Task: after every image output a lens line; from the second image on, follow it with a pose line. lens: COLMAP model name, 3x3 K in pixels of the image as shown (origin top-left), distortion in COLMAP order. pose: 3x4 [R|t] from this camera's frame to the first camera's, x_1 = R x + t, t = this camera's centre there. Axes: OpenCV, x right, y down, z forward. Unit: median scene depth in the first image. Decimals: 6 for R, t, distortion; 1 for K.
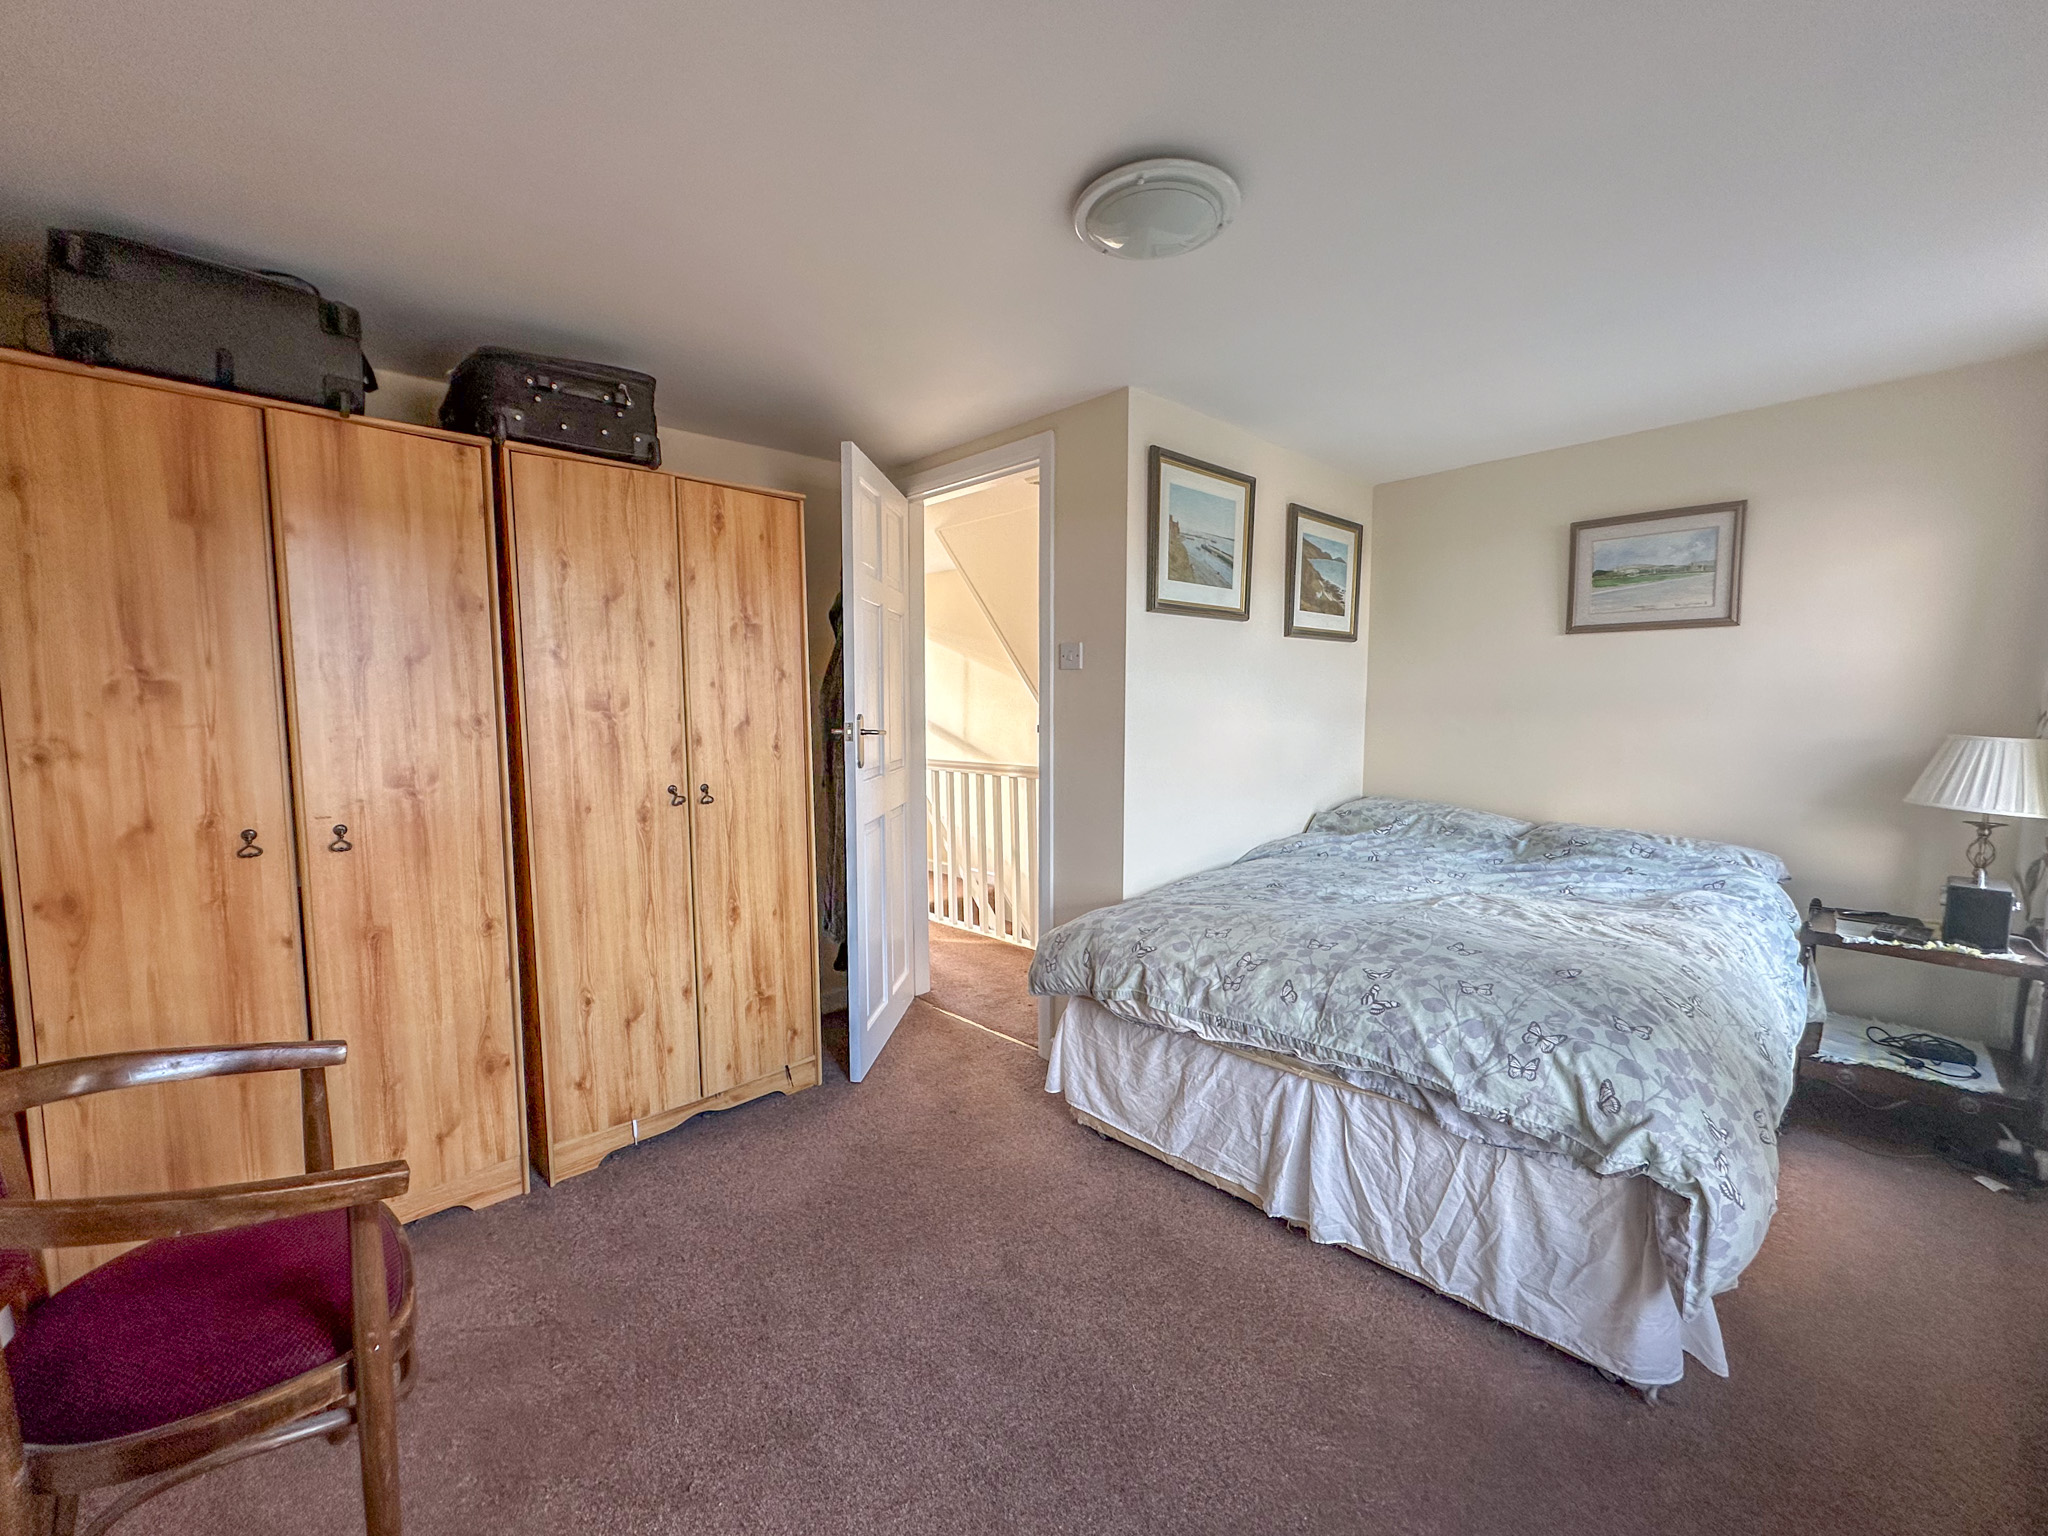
lens RADIAL K [[822.2, 0, 1024.0], [0, 822.2, 768.0], [0, 0, 1]] dist [0.016166, -0.004860]
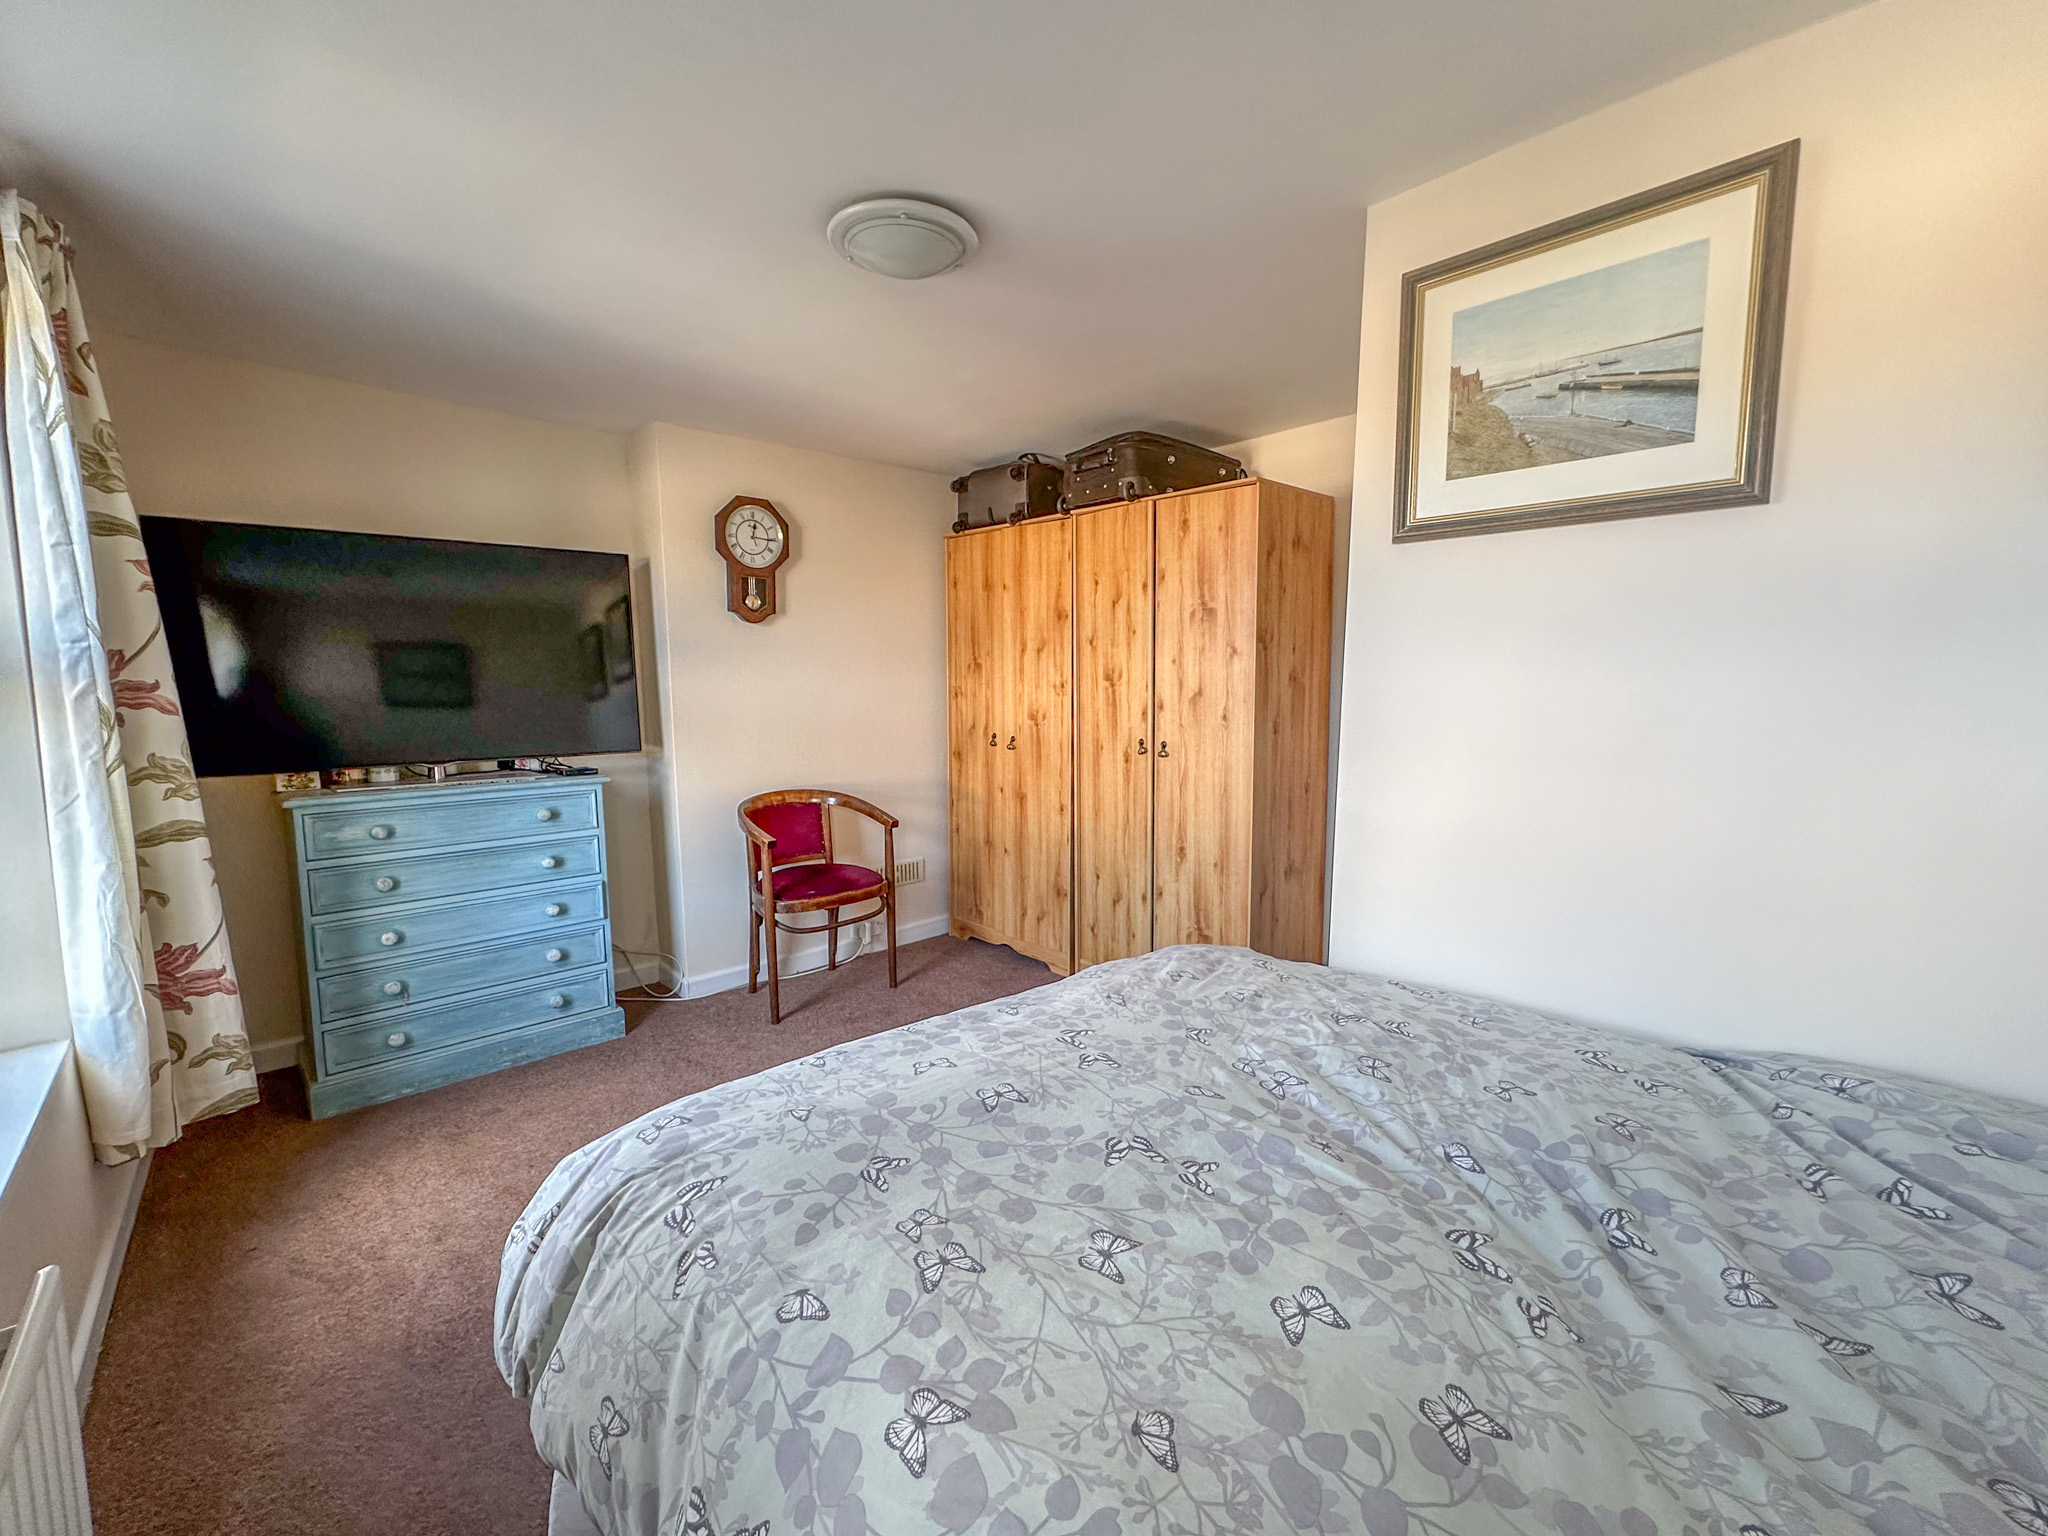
lens RADIAL K [[822.2, 0, 1024.0], [0, 822.2, 768.0], [0, 0, 1]] dist [0.016166, -0.004860]
pose [[0.019859, 0.124612, -0.992007, 0.844260], [-0.090899, 0.988318, 0.122329, -0.073544], [0.995662, 0.087743, 0.030954, 0.745376]]
